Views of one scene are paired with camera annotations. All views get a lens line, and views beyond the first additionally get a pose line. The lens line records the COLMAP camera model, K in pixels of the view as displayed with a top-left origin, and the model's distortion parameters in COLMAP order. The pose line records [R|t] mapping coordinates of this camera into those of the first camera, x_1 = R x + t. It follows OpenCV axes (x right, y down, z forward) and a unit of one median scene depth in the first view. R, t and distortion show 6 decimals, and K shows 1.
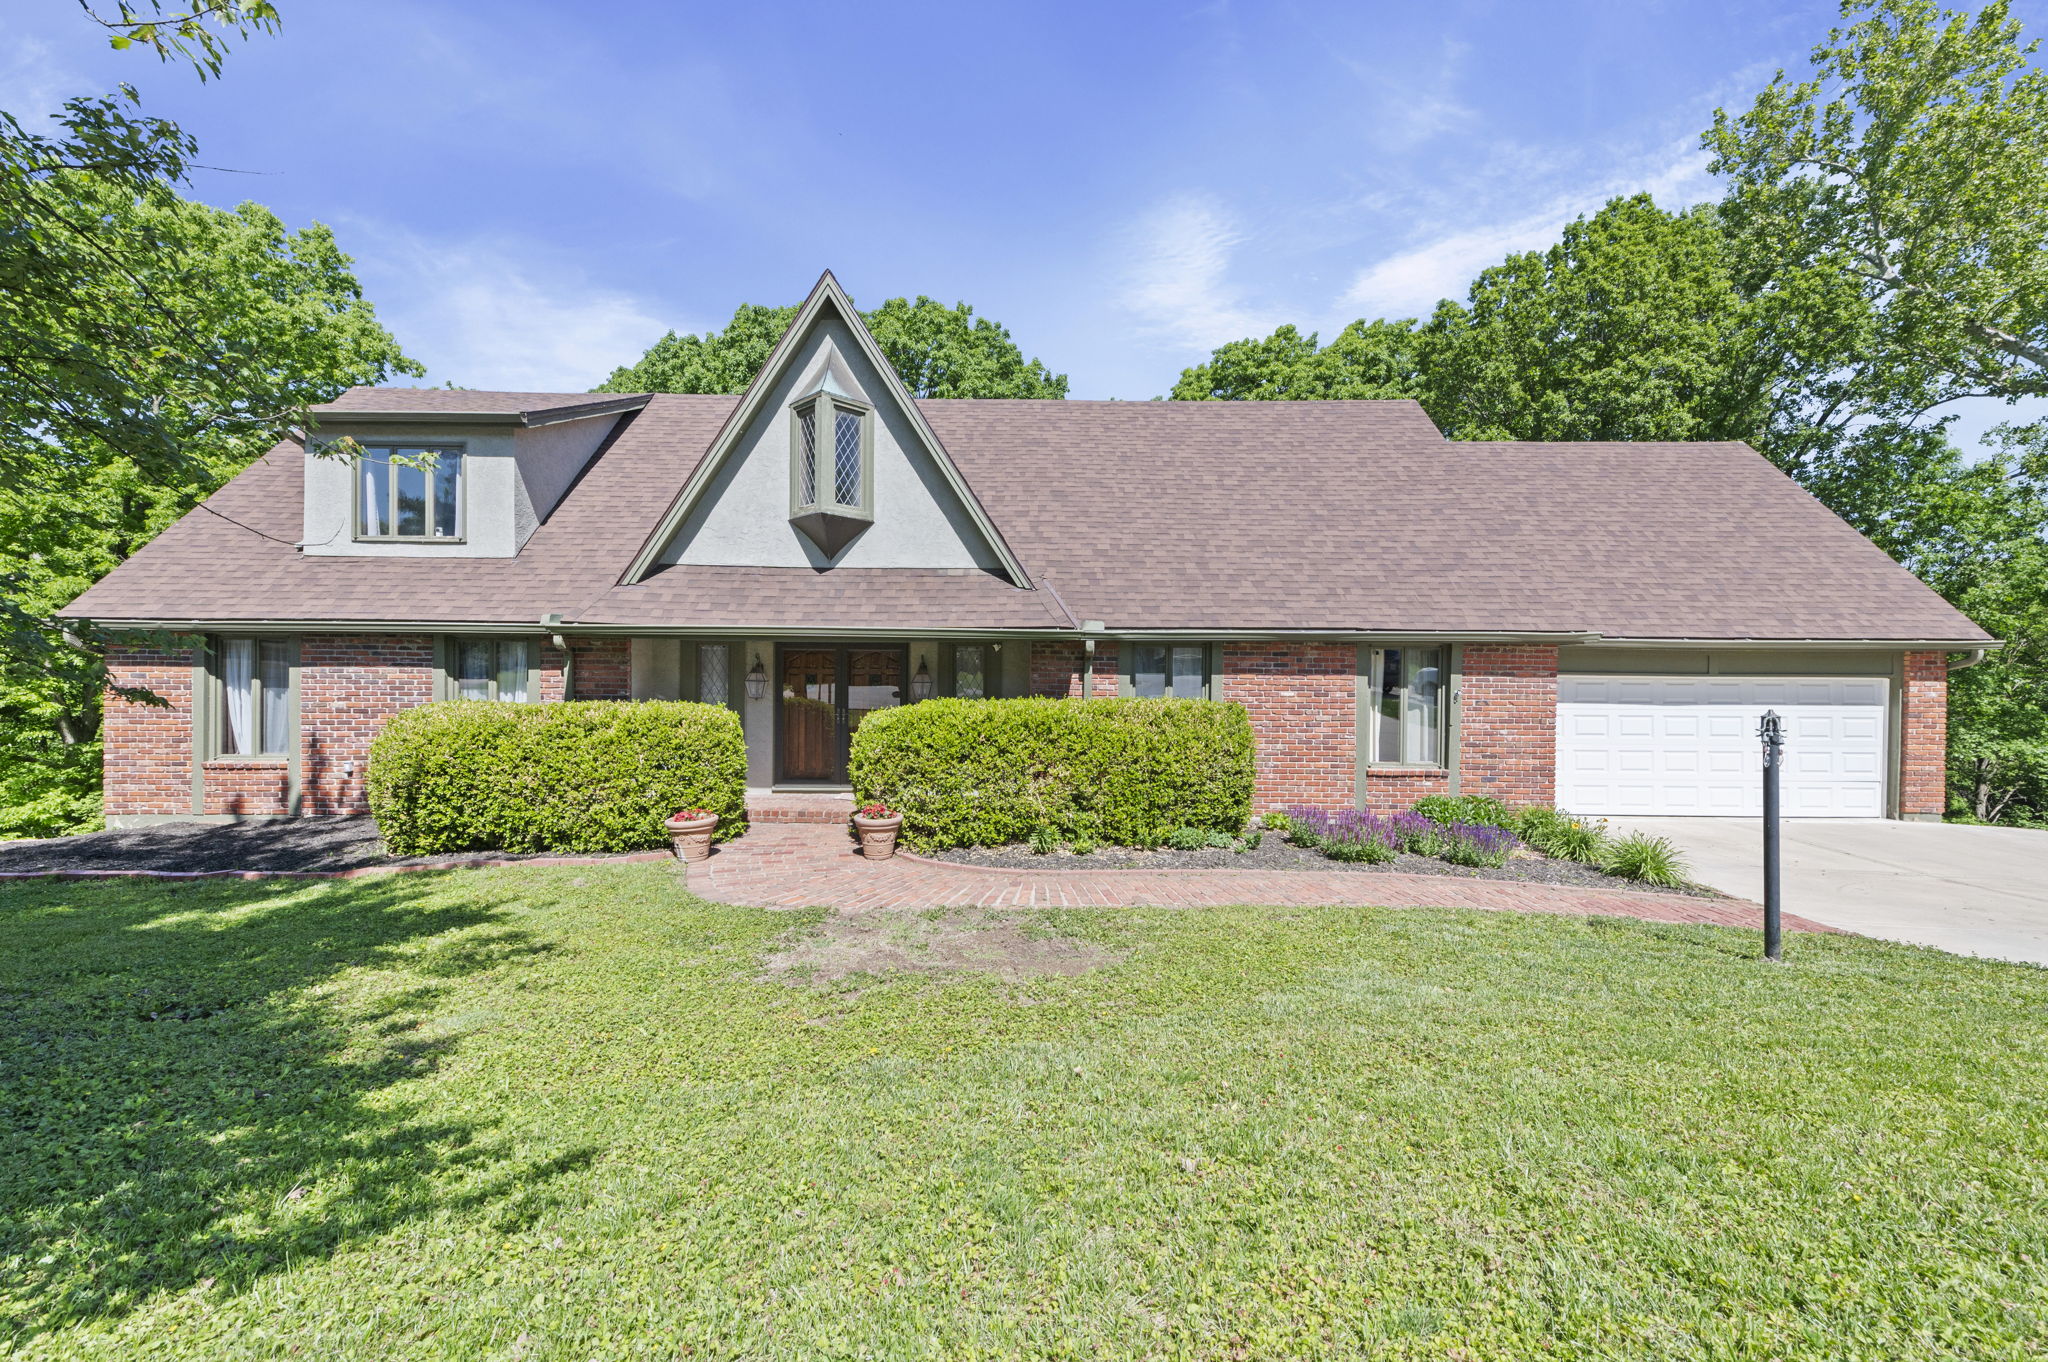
lens RADIAL K [[810.3, 0, 1007.7], [0, 810.3, 709.4], [0, 0, 1]] dist [0.001823, -0.000034]
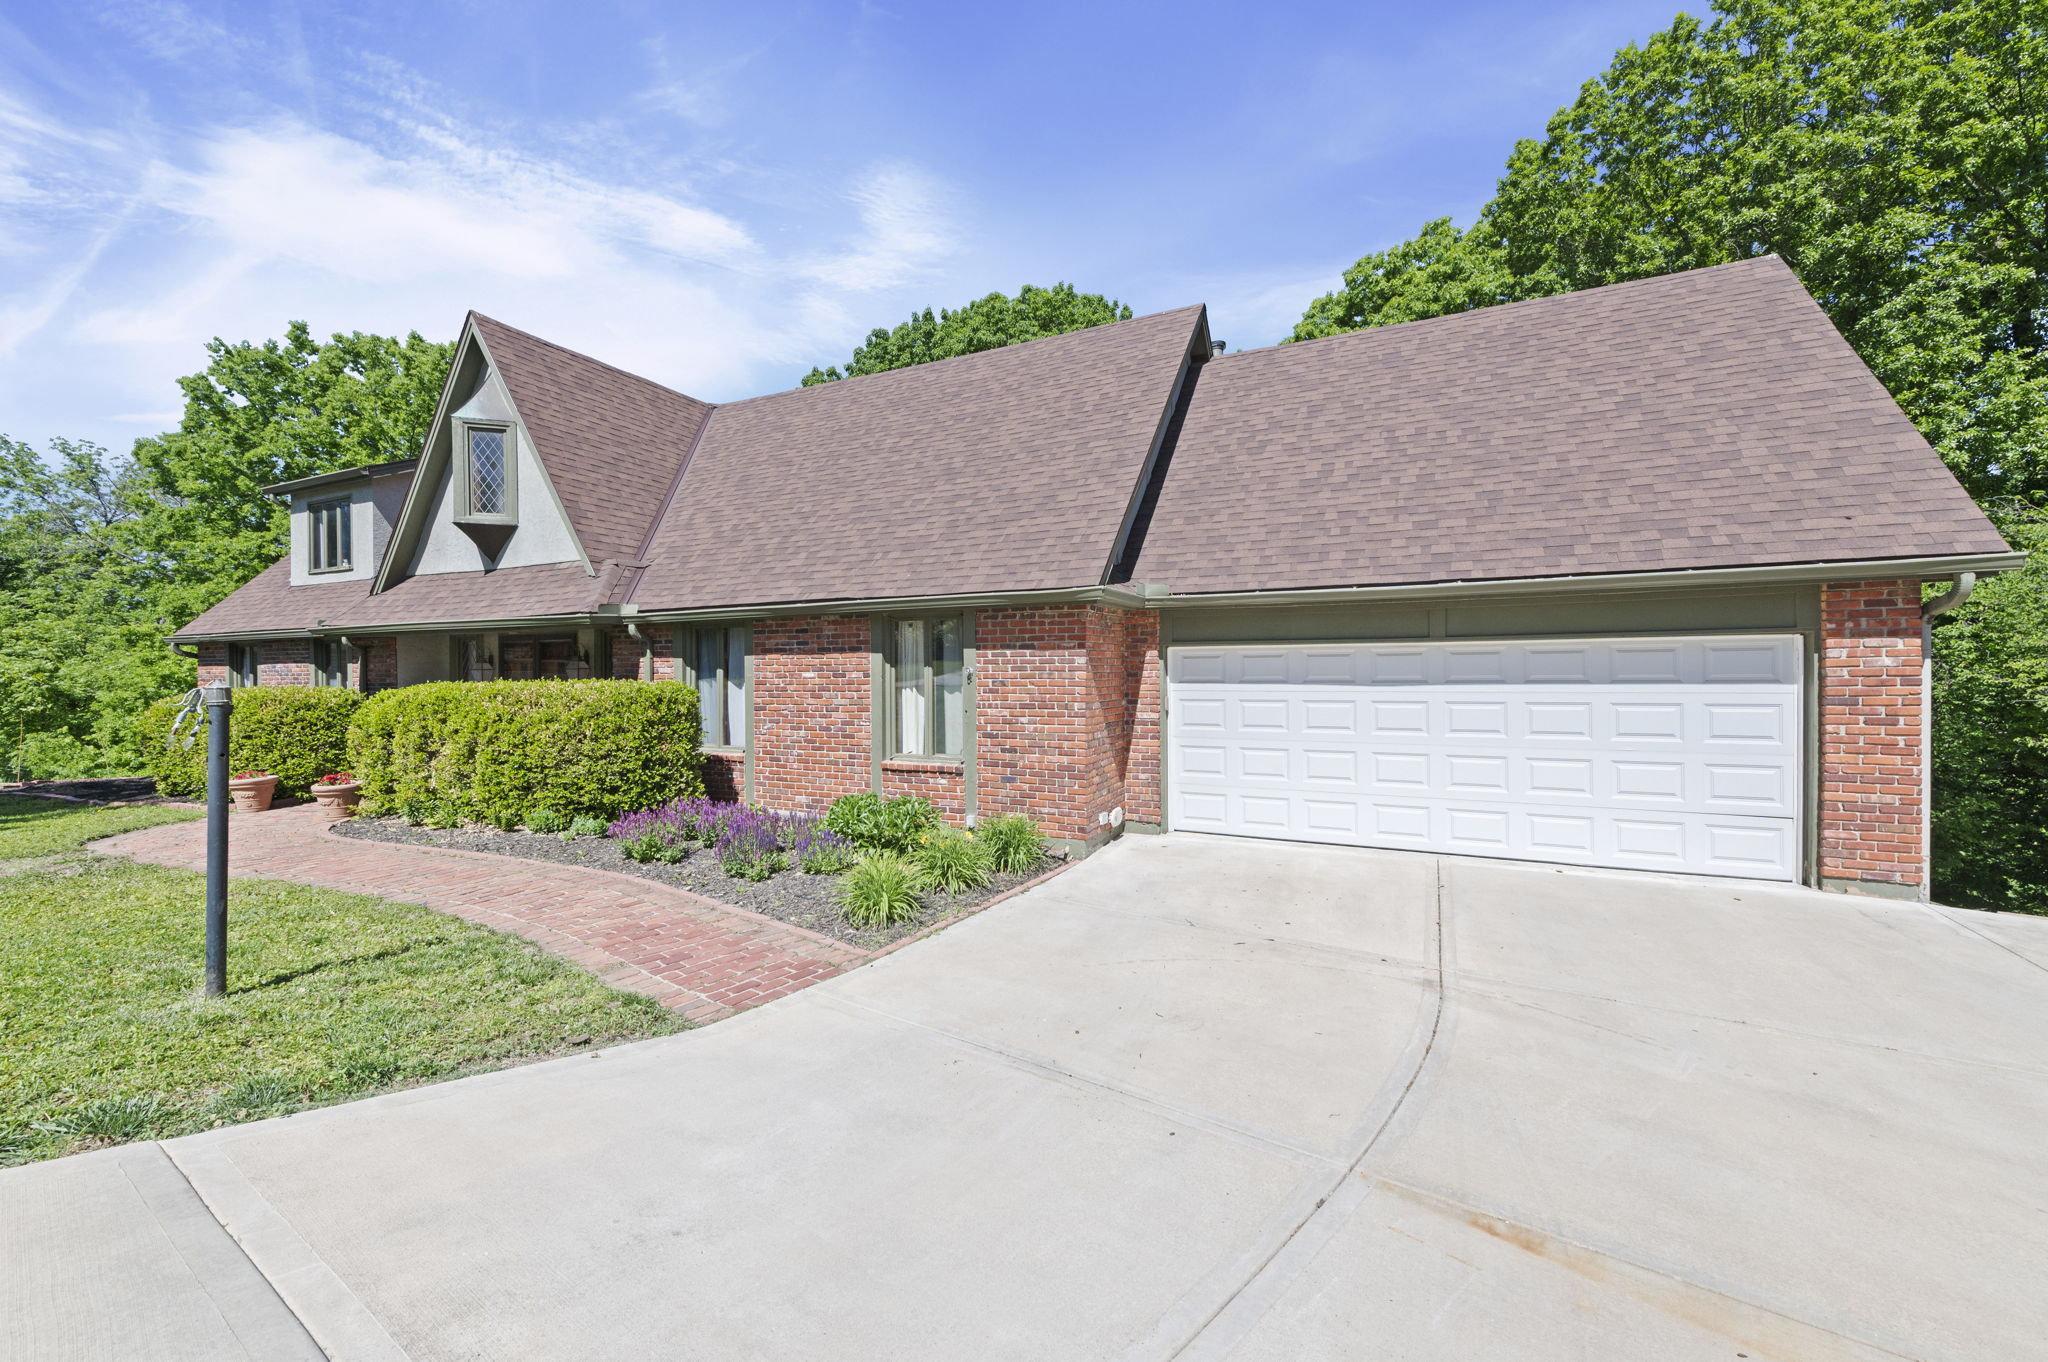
lens RADIAL K [[810.3, 0, 1007.7], [0, 810.3, 709.4], [0, 0, 1]] dist [0.001823, -0.000034]
pose [[0.895722, 0.008116, -0.444541, 0.942002], [0.003946, 0.999649, 0.026200, -0.003586], [0.444598, -0.025221, 0.895375, 0.288614]]
